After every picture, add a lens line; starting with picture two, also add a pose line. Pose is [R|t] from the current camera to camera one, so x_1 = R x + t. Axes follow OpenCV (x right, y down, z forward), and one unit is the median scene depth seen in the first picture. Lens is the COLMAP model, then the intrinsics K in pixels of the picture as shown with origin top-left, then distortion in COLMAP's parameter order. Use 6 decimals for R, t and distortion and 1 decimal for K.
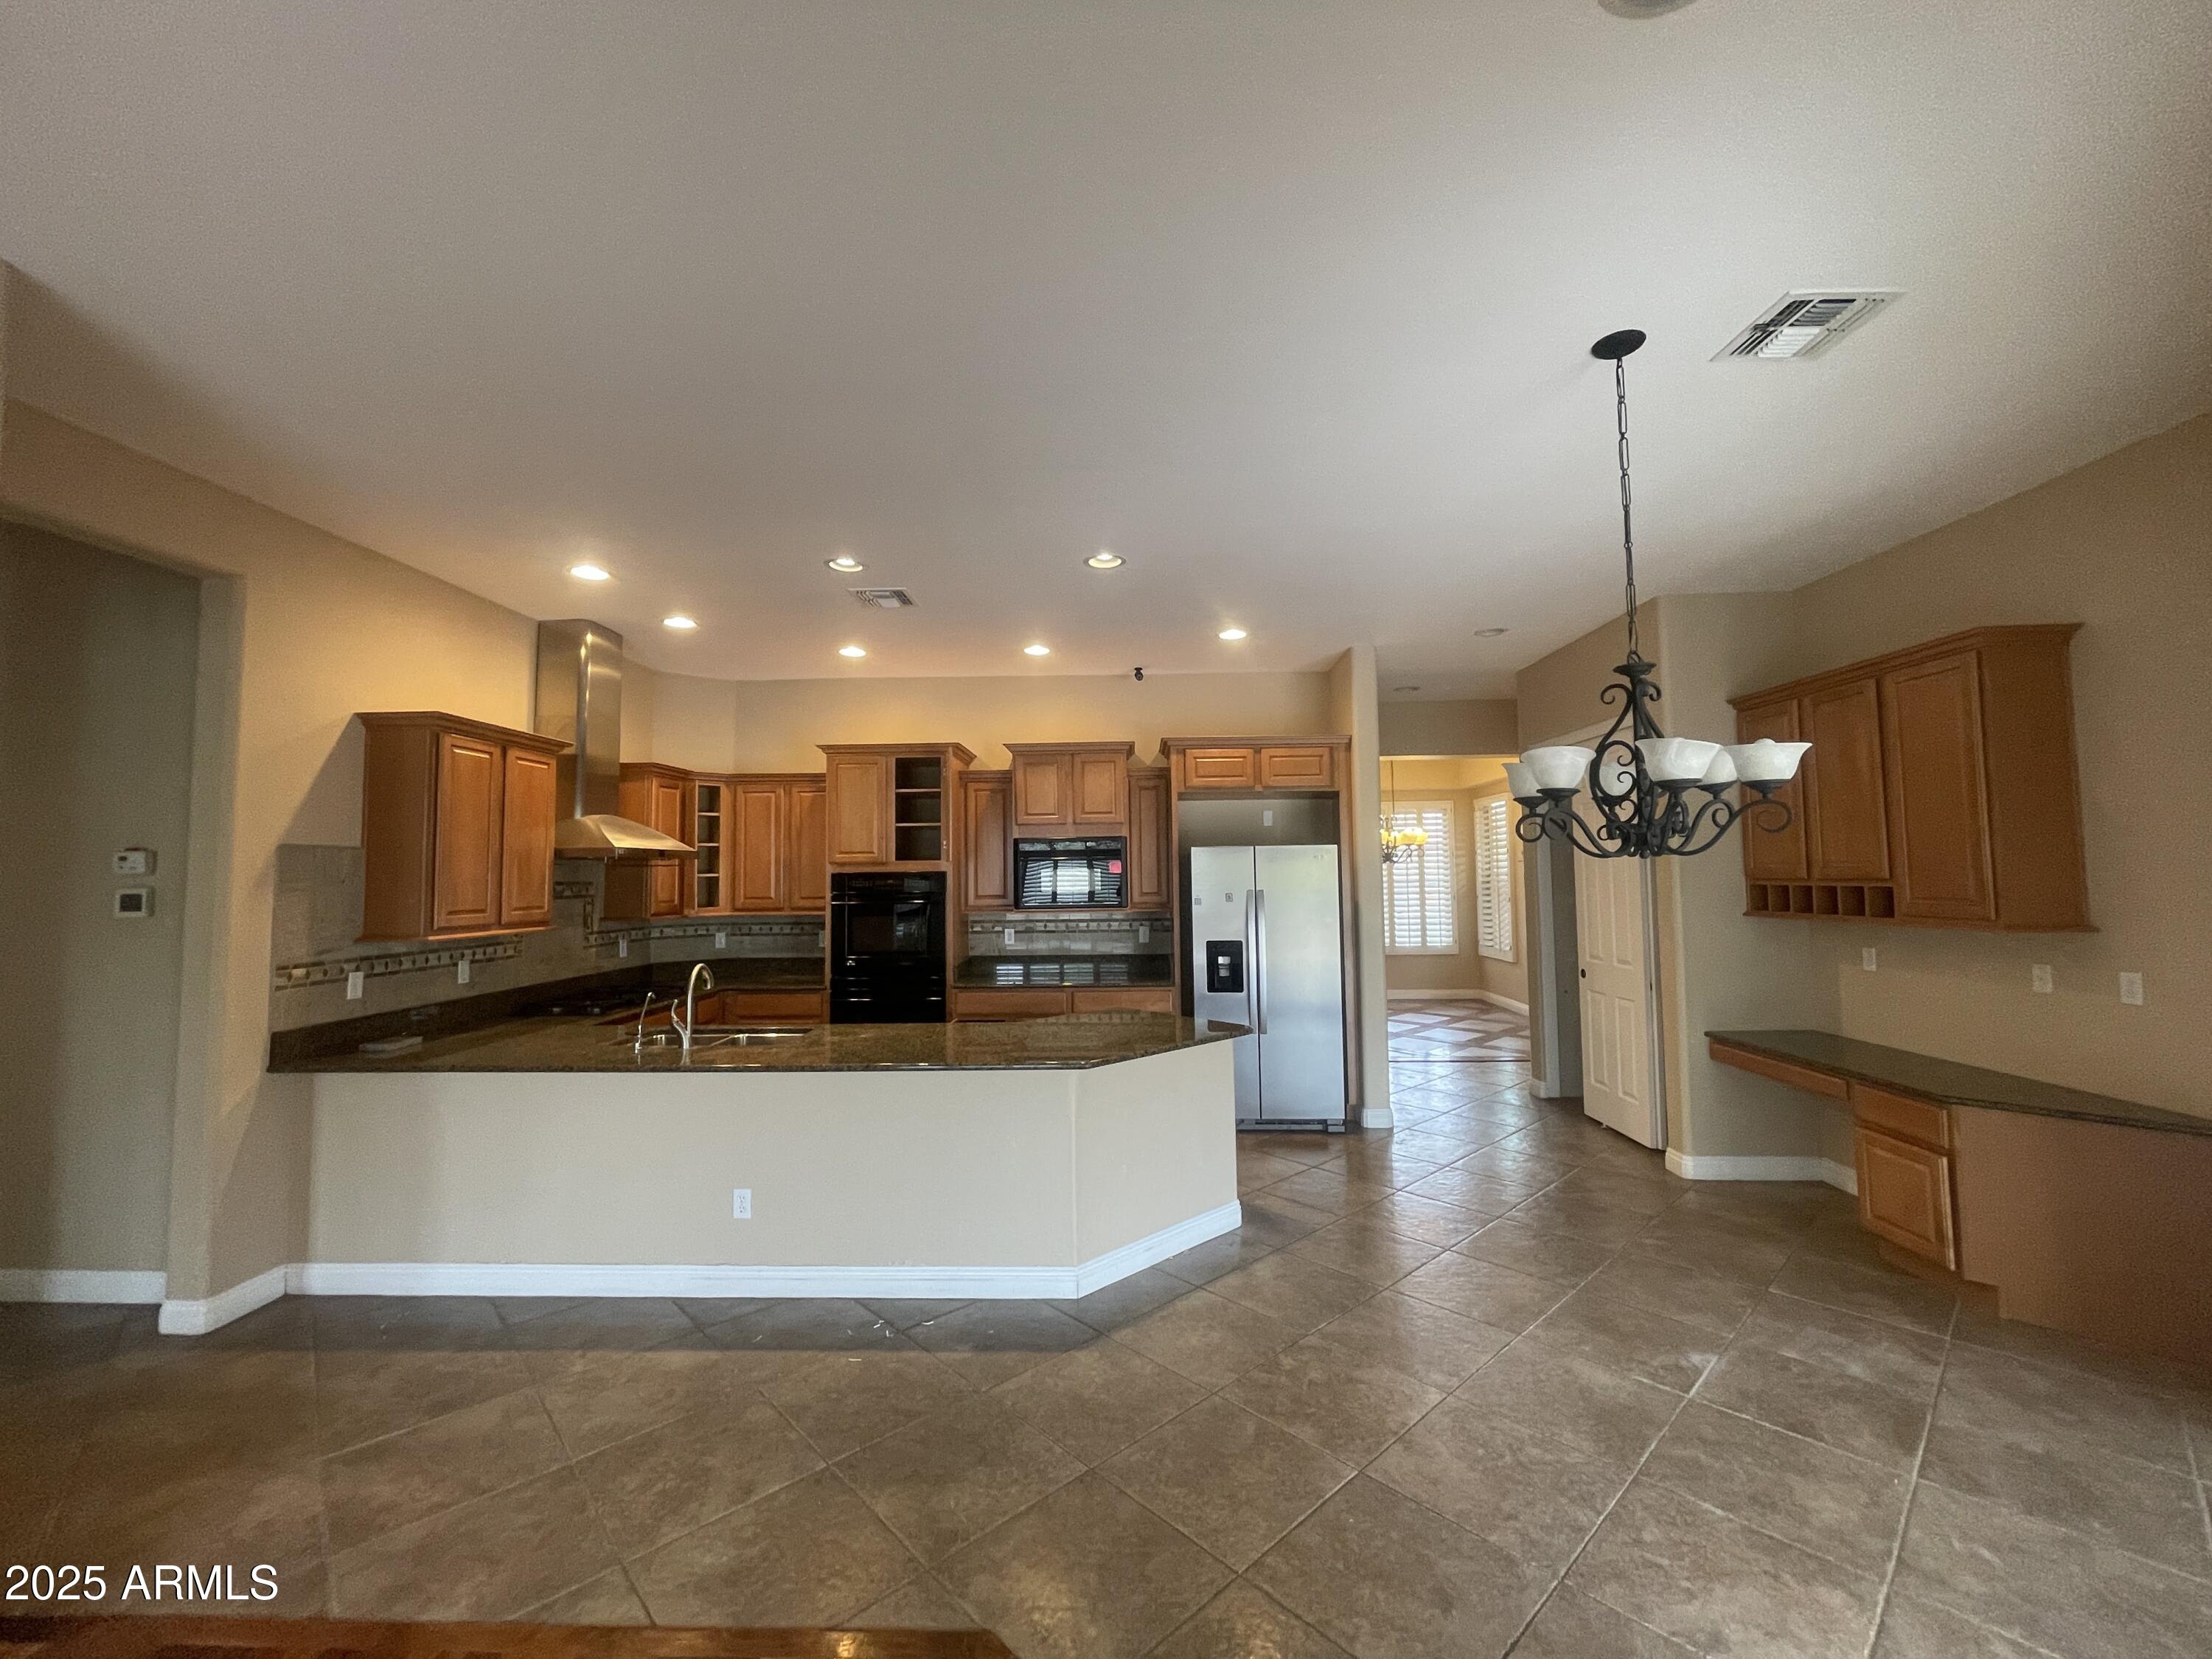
lens RADIAL K [[898.6, 0, 1107.7], [0, 898.6, 835.8], [0, 0, 1]] dist [0.001148, 0.000205]
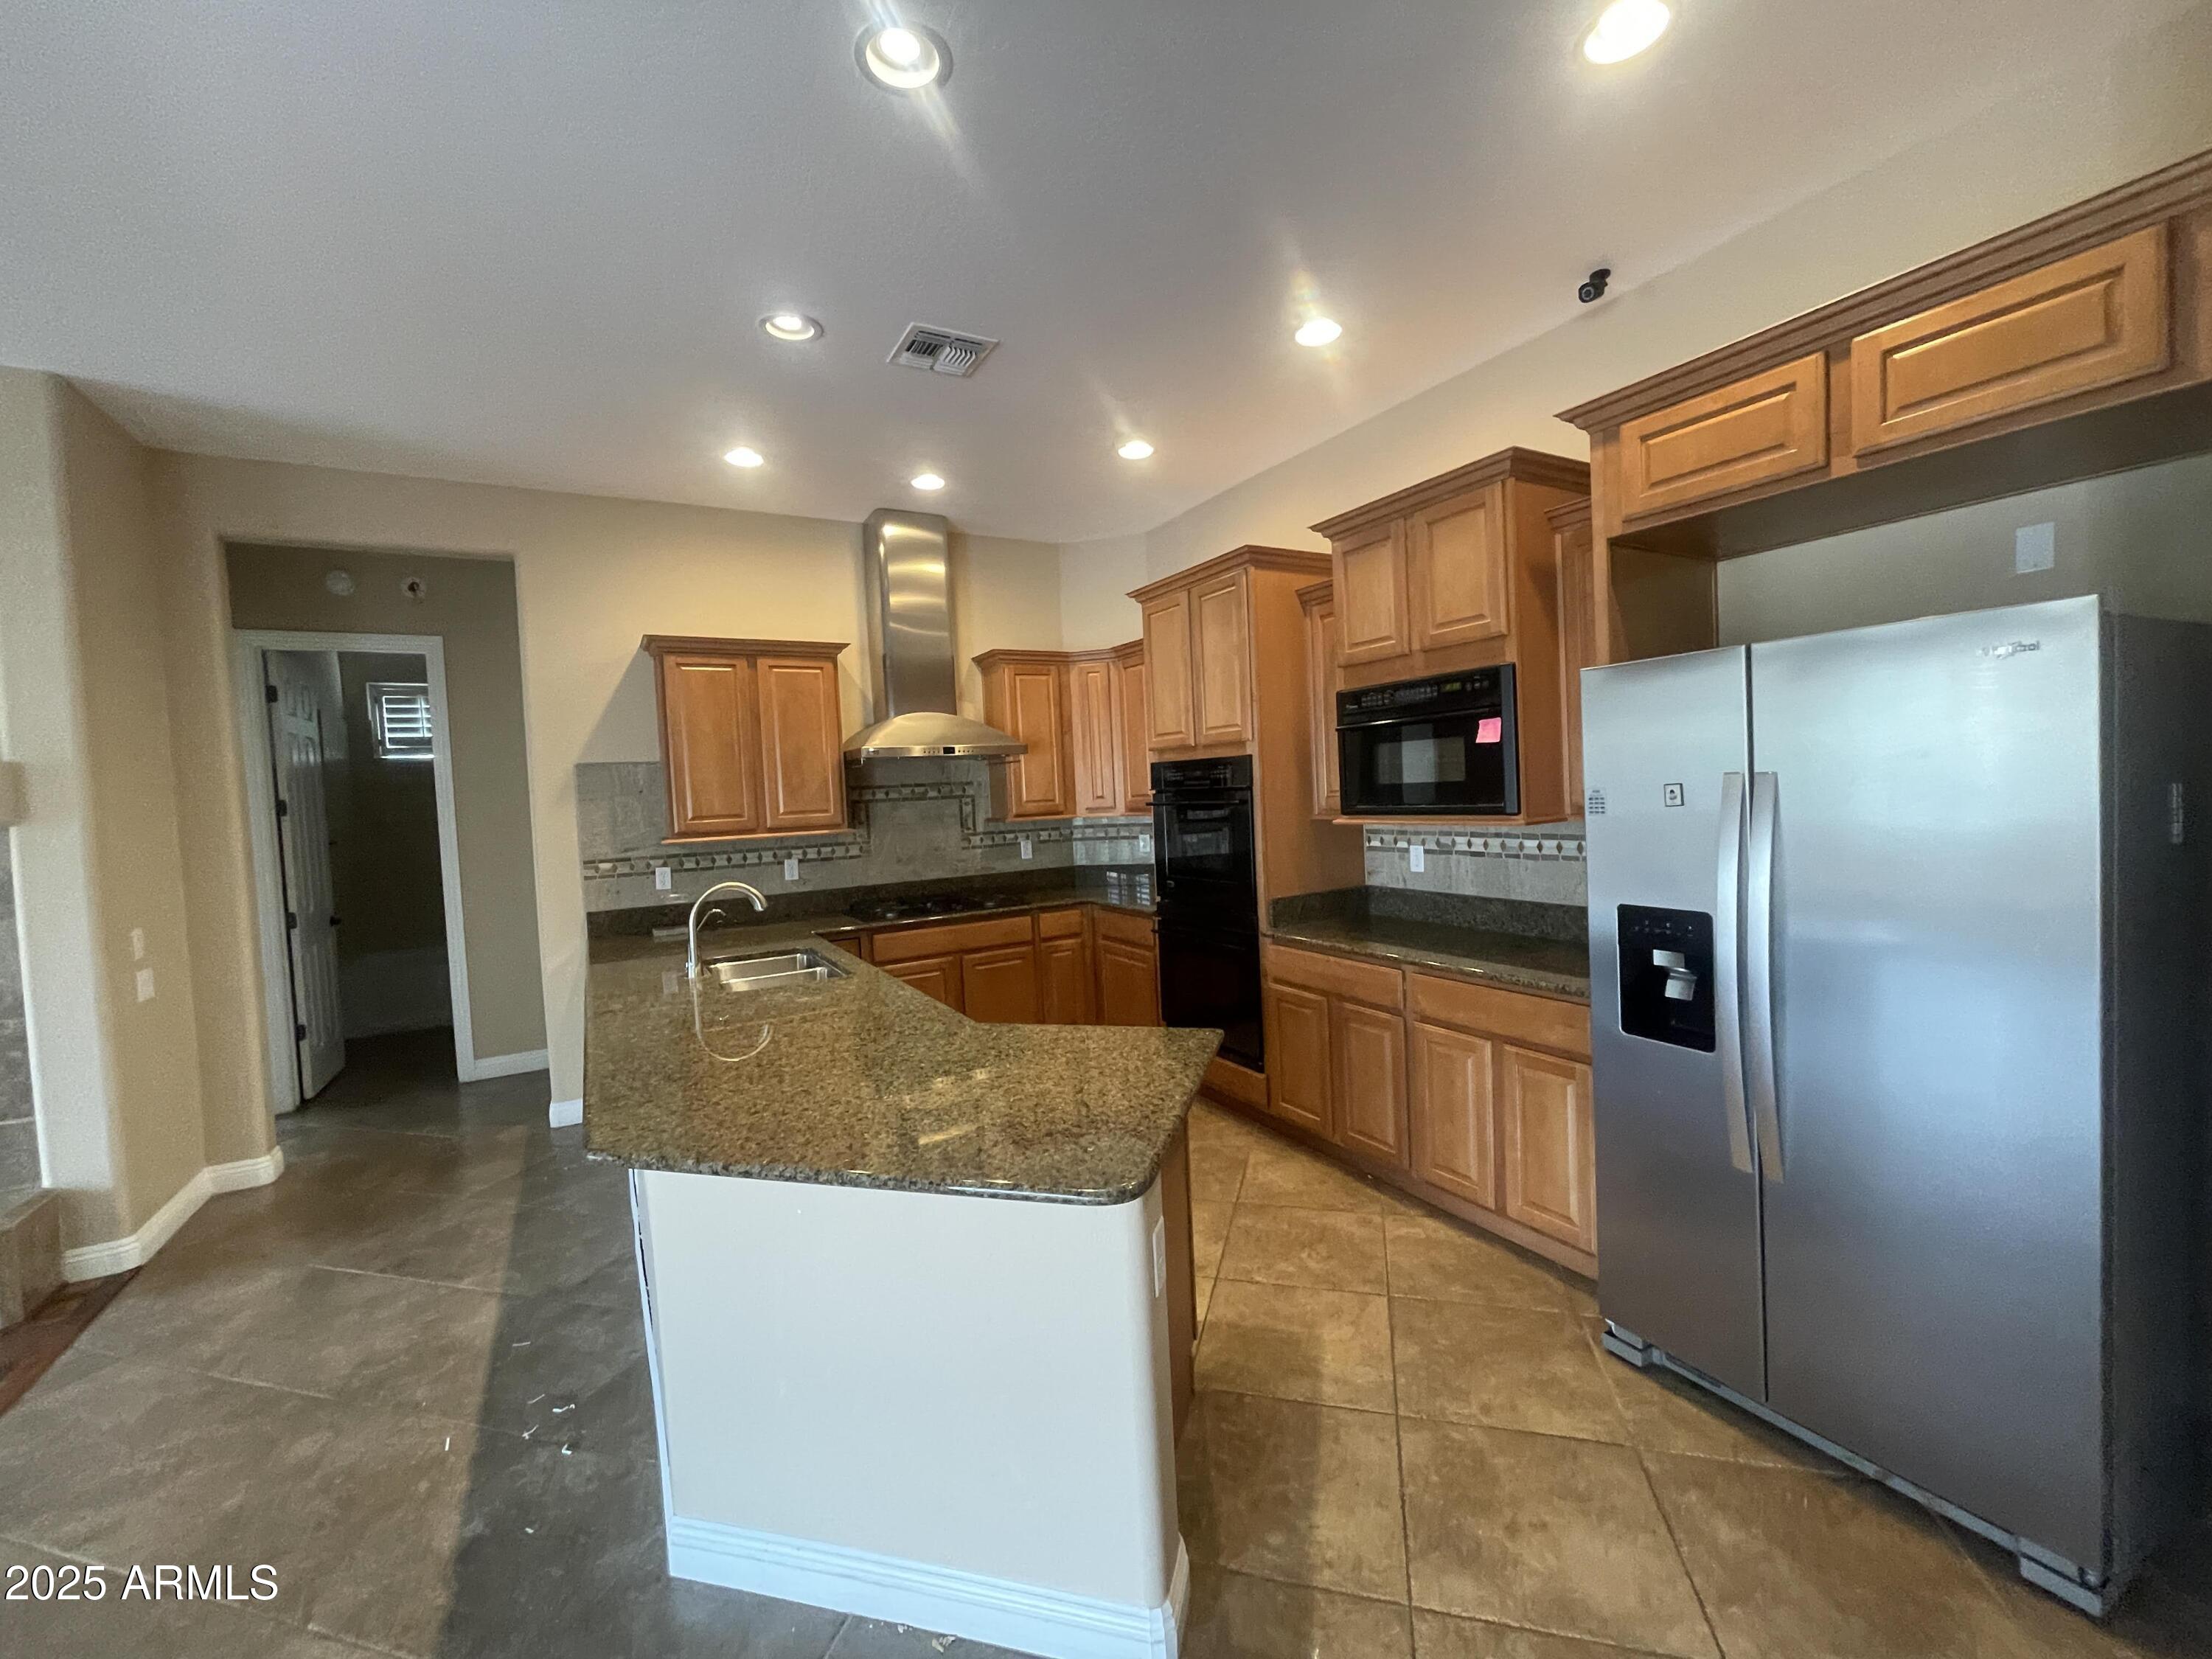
lens RADIAL K [[898.6, 0, 1107.7], [0, 898.6, 835.8], [0, 0, 1]] dist [0.001148, 0.000205]
pose [[0.524880, 0.035340, -0.850442, 0.421068], [0.076319, 0.993159, 0.088373, 0.044249], [0.847748, -0.111290, 0.518592, 0.778915]]
